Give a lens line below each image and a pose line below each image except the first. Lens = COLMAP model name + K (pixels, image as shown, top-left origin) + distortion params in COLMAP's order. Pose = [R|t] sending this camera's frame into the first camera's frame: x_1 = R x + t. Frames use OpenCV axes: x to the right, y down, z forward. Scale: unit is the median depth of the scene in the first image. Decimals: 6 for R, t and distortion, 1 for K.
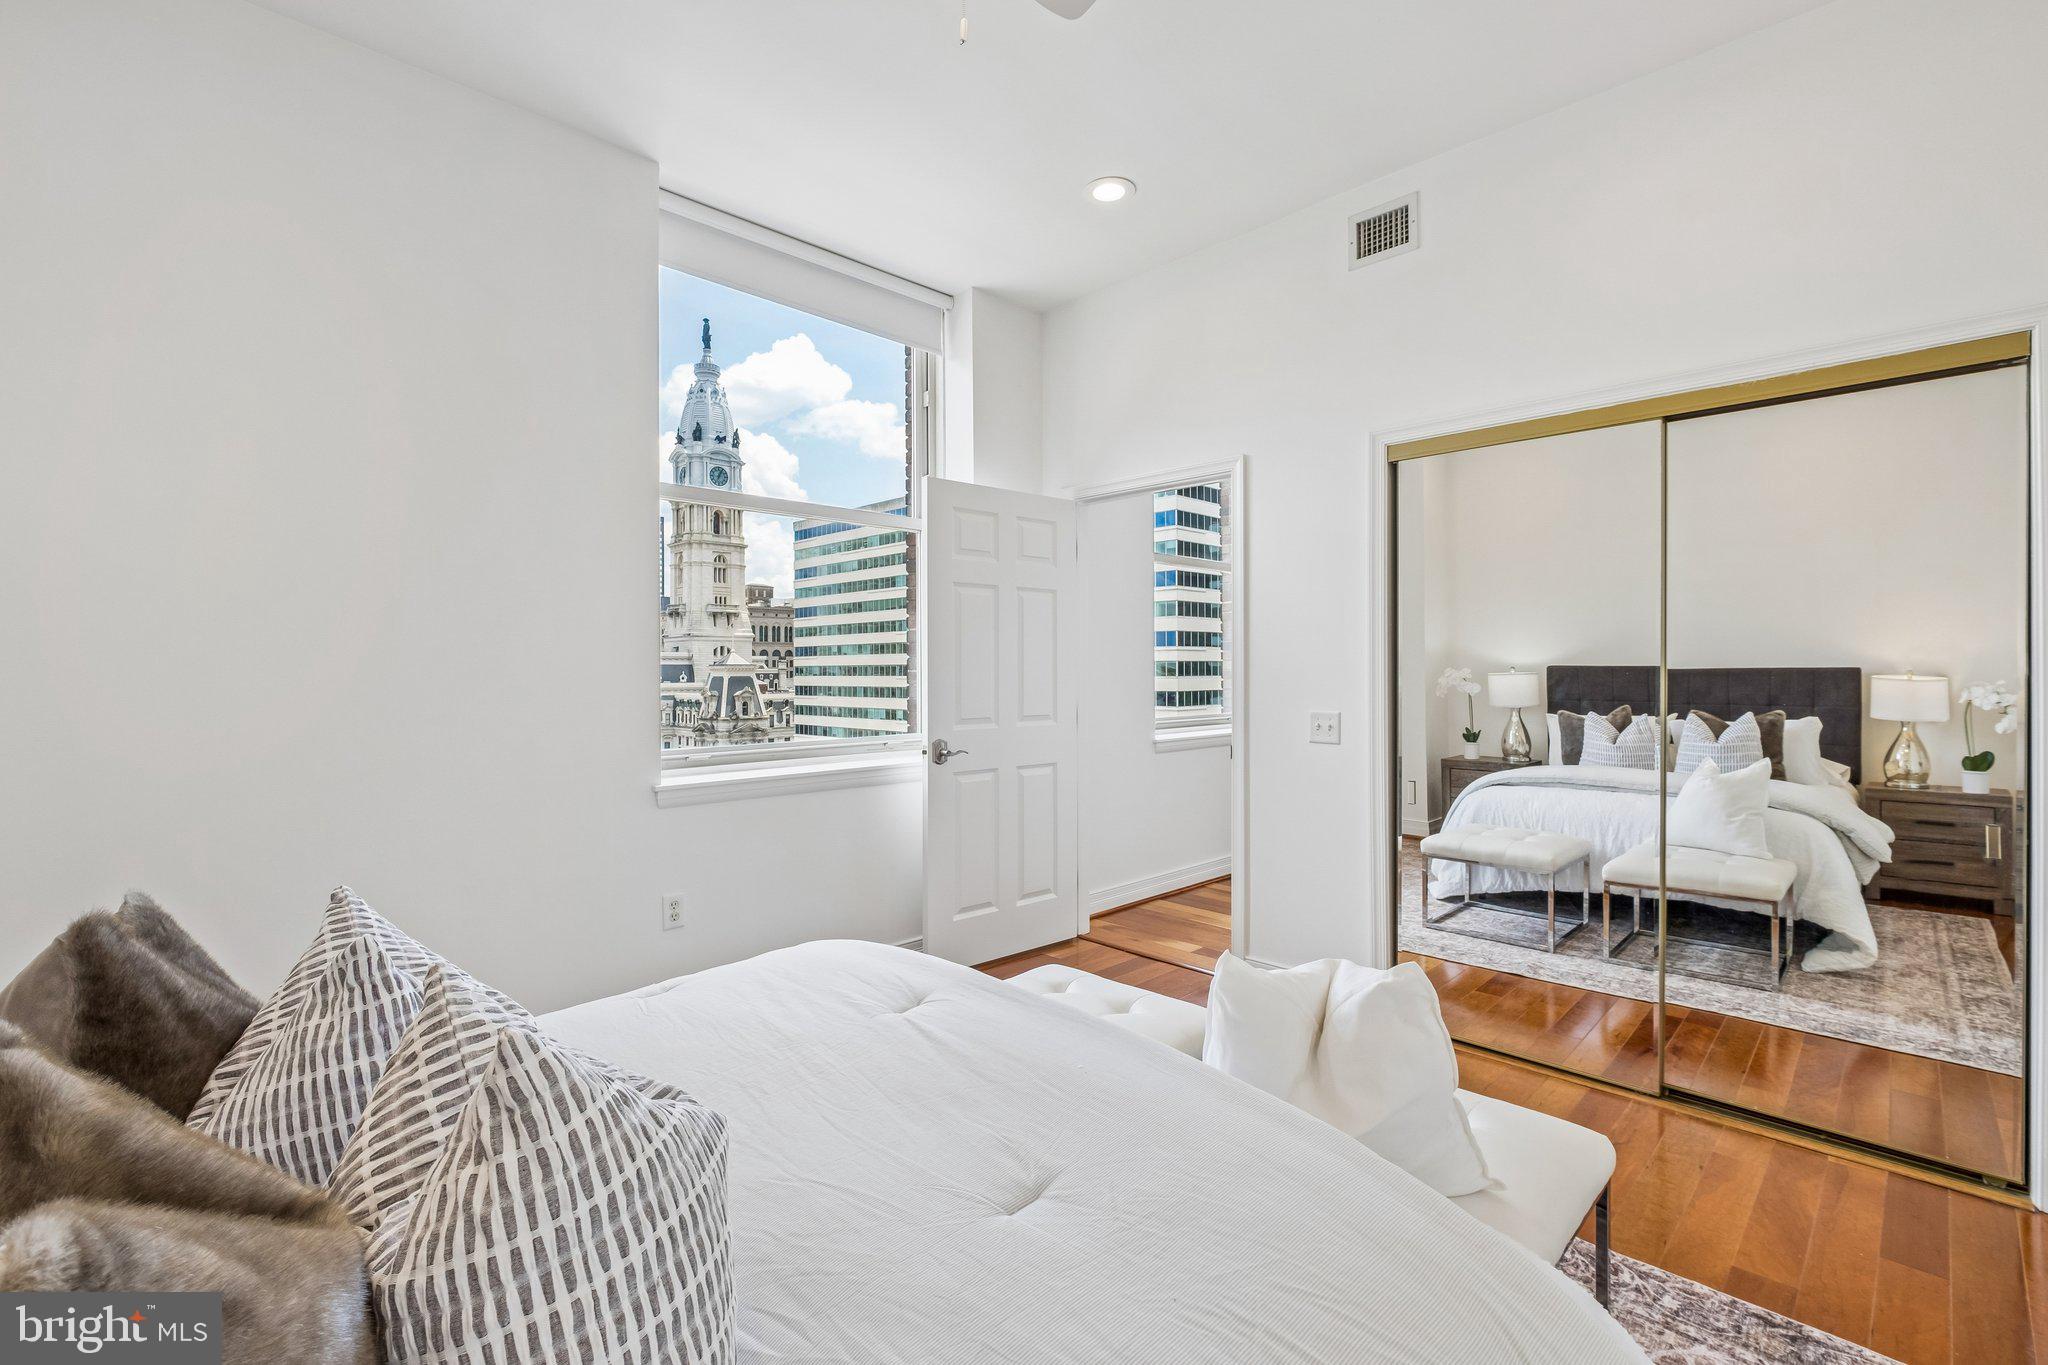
lens RADIAL K [[897.6, 0, 1030.9], [0, 897.6, 667.3], [0, 0, 1]] dist [-0.005756, 0.000456]
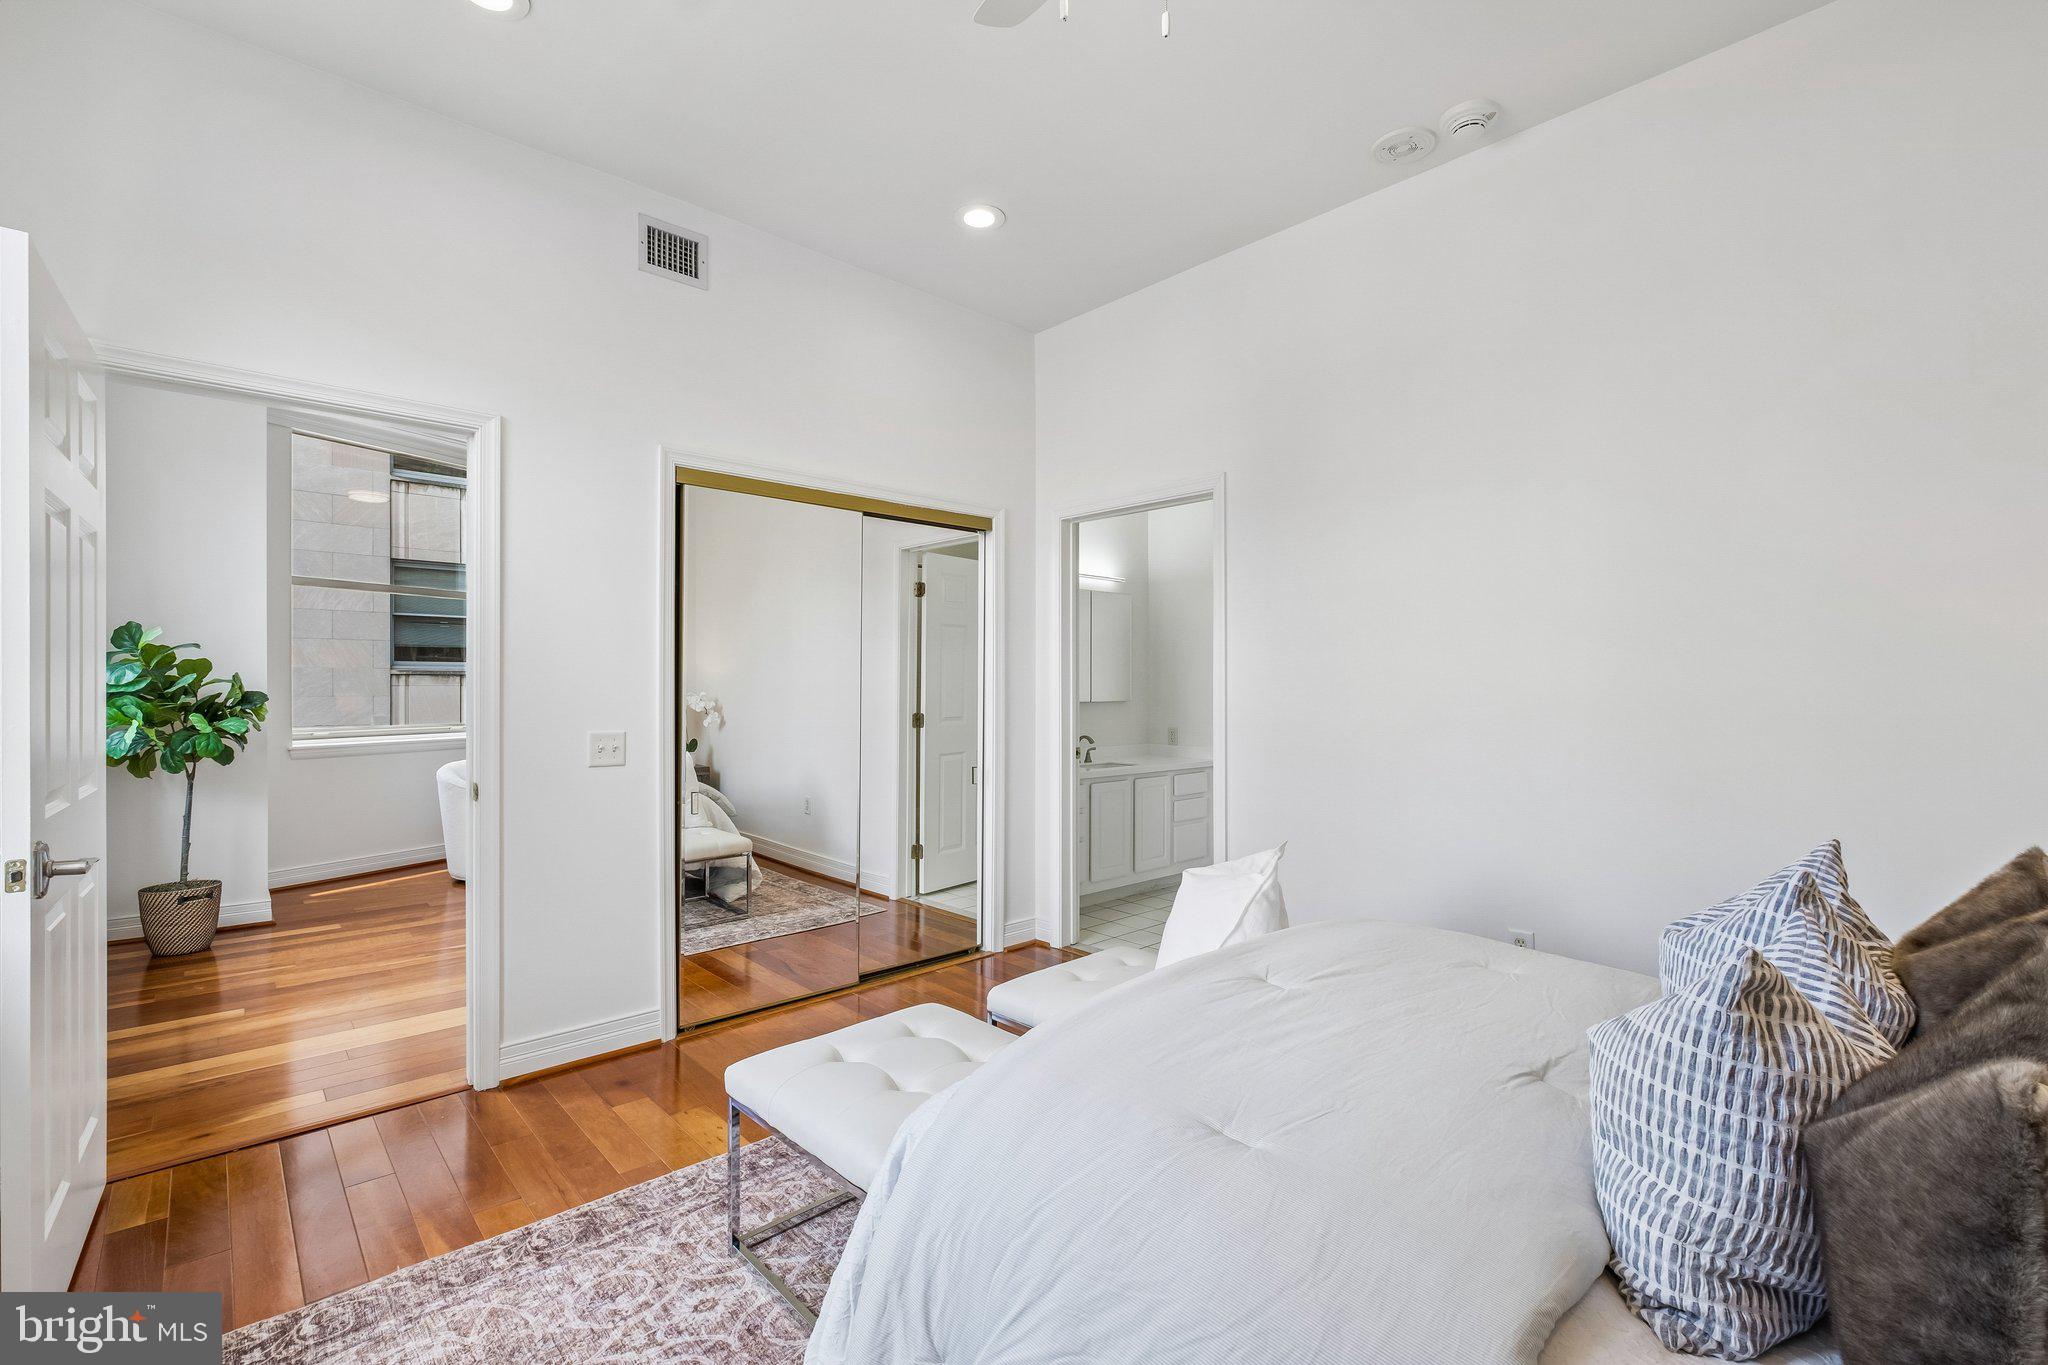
lens RADIAL K [[897.6, 0, 1017.4], [0, 897.6, 695.9], [0, 0, 1]] dist [-0.005756, 0.000456]
pose [[0.043397, -0.006406, 0.999037, -0.602155], [-0.000934, 0.999979, 0.006453, 0.006457], [-0.999057, -0.001213, 0.043390, 0.568514]]
